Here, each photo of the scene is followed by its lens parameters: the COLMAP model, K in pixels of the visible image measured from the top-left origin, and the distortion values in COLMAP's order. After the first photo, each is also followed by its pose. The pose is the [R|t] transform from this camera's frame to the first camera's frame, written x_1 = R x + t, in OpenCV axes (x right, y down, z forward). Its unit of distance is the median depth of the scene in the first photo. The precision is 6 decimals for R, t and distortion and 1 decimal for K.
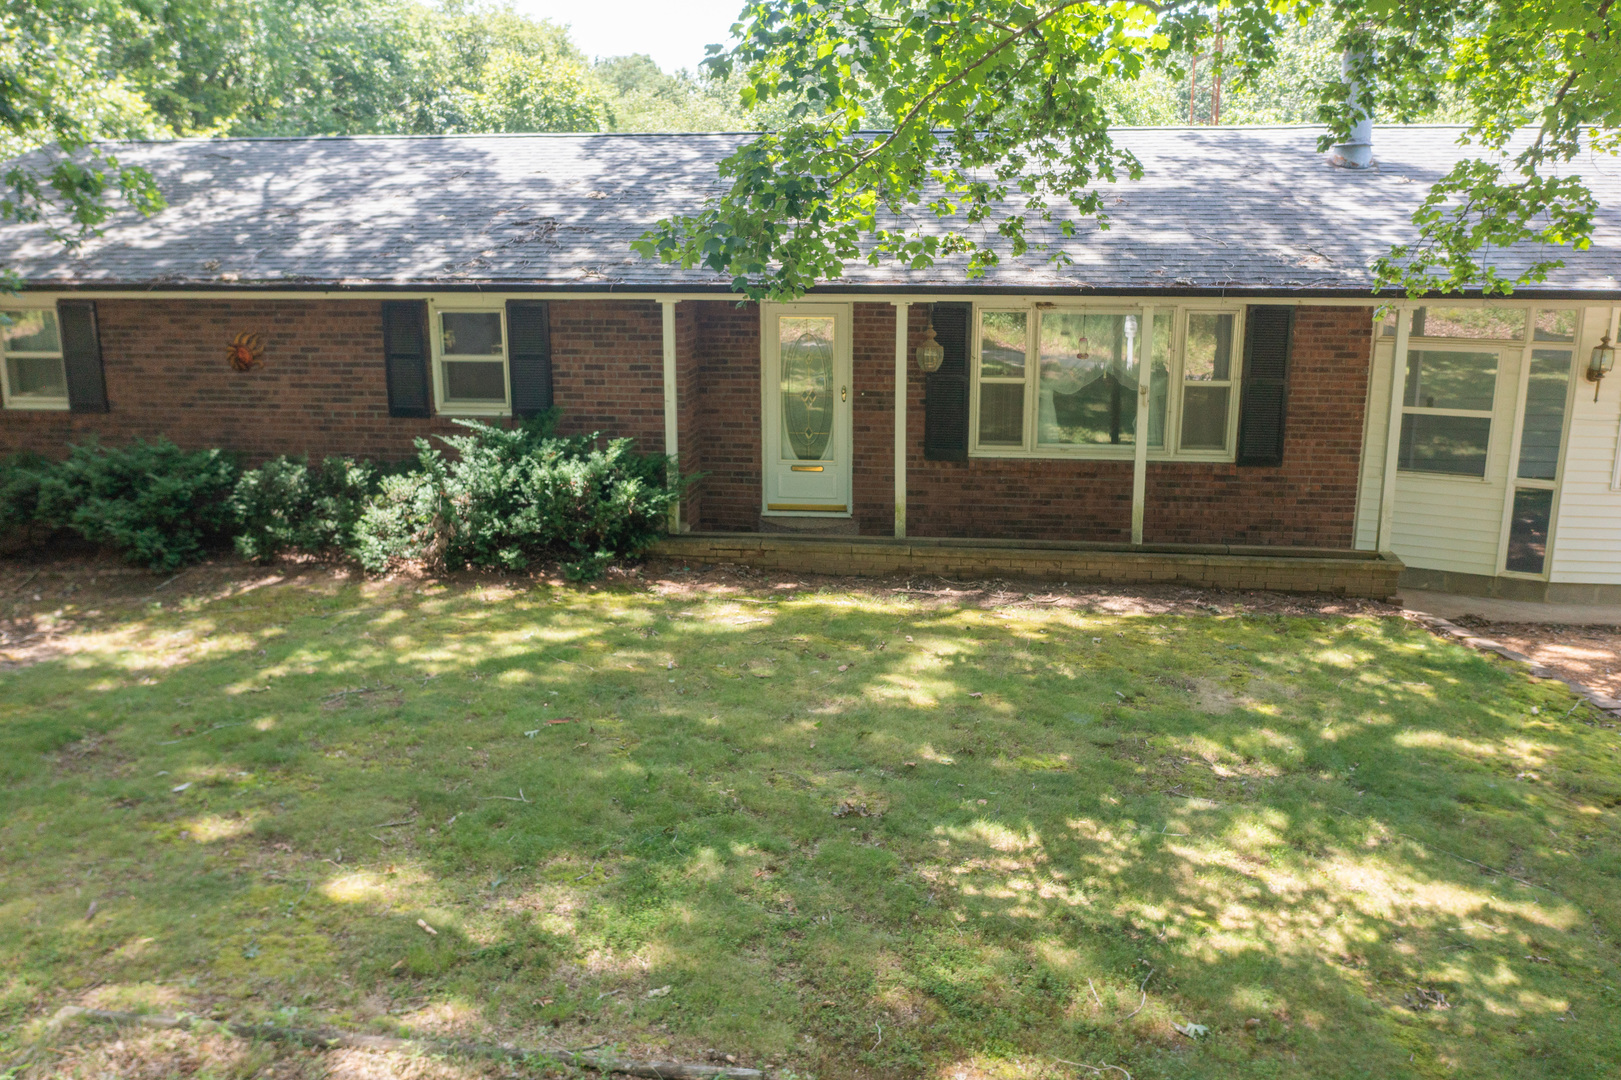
lens RADIAL K [[1306.7, 0, 810.5], [0, 1306.7, 540.0], [0, 0, 1]] dist [0.003976, 0.008723]
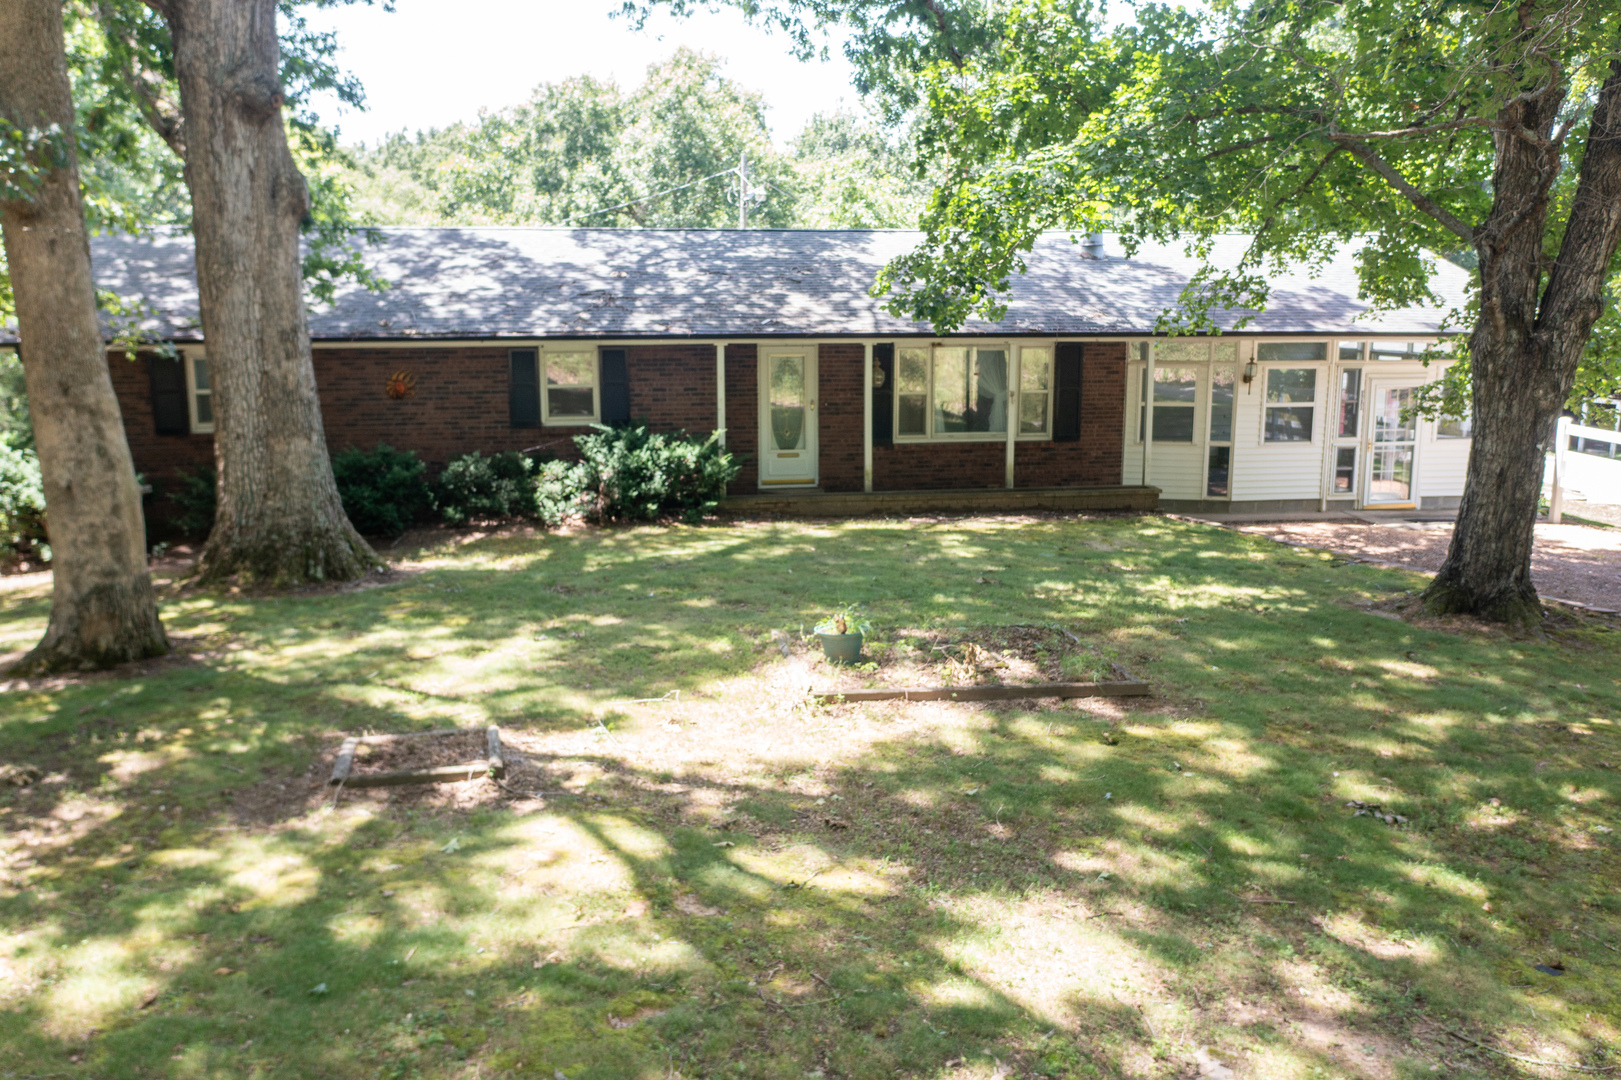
lens RADIAL K [[1306.7, 0, 810.5], [0, 1306.7, 540.0], [0, 0, 1]] dist [0.003976, 0.008723]
pose [[0.960522, -0.052212, 0.273260, -0.440776], [0.064620, 0.997239, -0.036598, 0.111097], [-0.270594, 0.052812, 0.961244, -0.501952]]
